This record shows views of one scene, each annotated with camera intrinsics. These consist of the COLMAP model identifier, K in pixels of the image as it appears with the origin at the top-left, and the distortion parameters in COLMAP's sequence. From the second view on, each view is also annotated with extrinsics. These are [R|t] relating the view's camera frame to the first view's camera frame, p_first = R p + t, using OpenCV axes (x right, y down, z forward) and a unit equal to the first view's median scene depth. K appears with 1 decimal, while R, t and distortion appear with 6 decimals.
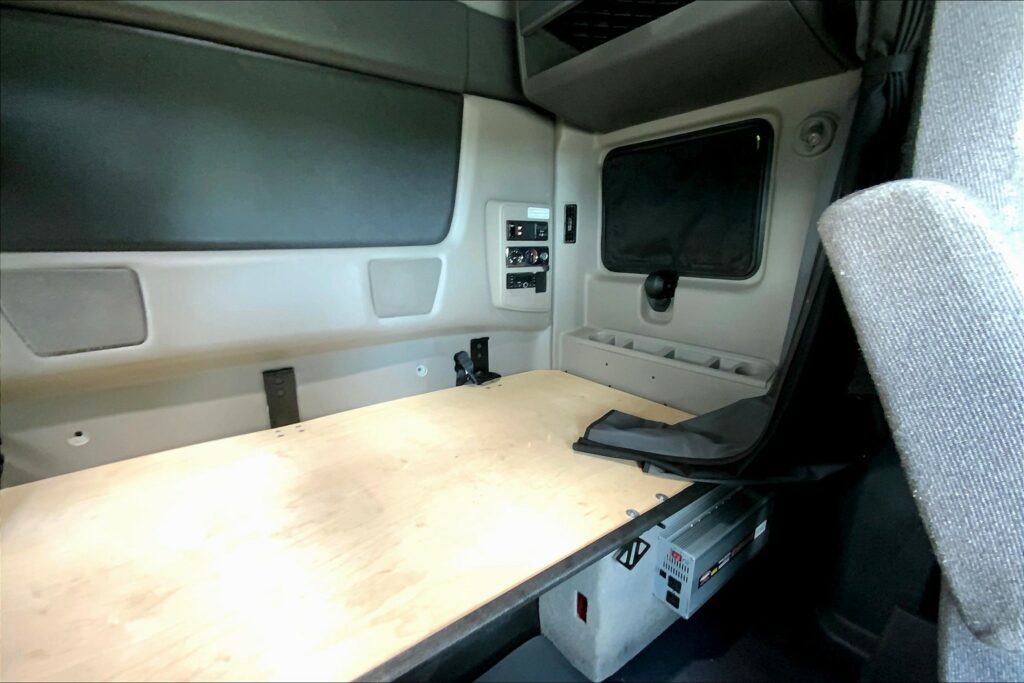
lens RADIAL K [[412.5, 0, 516.9], [0, 412.5, 336.6], [0, 0, 1]] dist [0.025749, -0.021710]
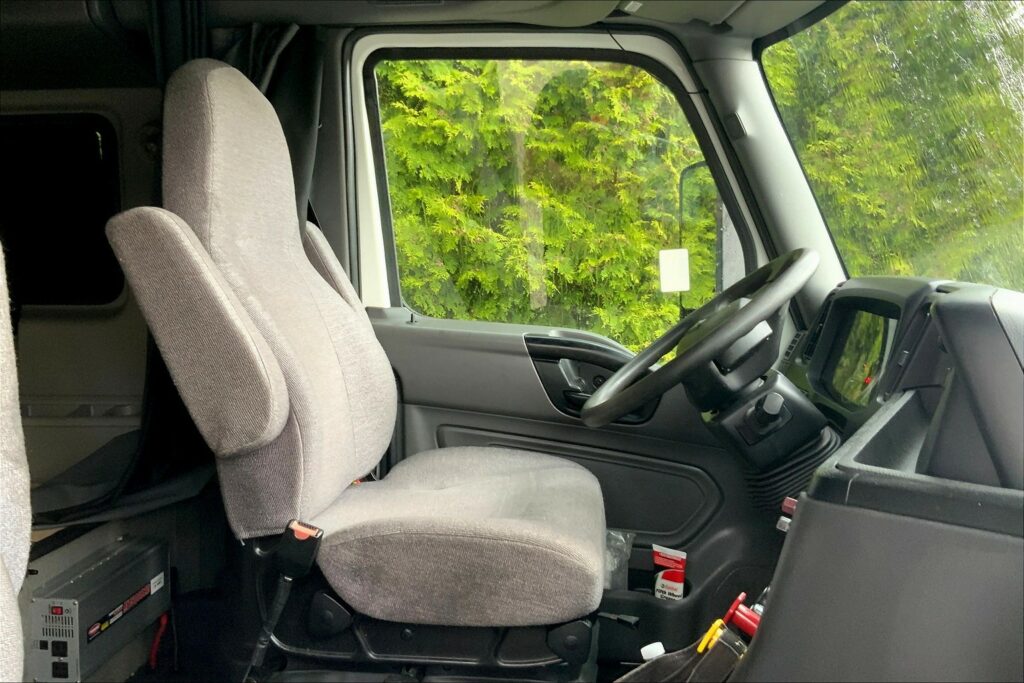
lens RADIAL K [[847.1, 0, 512.0], [0, 847.1, 341.5], [0, 0, 1]] dist [0.082242, -0.156541]
pose [[0.628479, -0.051701, 0.776106, -0.108282], [0.174172, 0.981806, -0.075639, 0.084631], [-0.758075, 0.182713, 0.626050, -0.272624]]
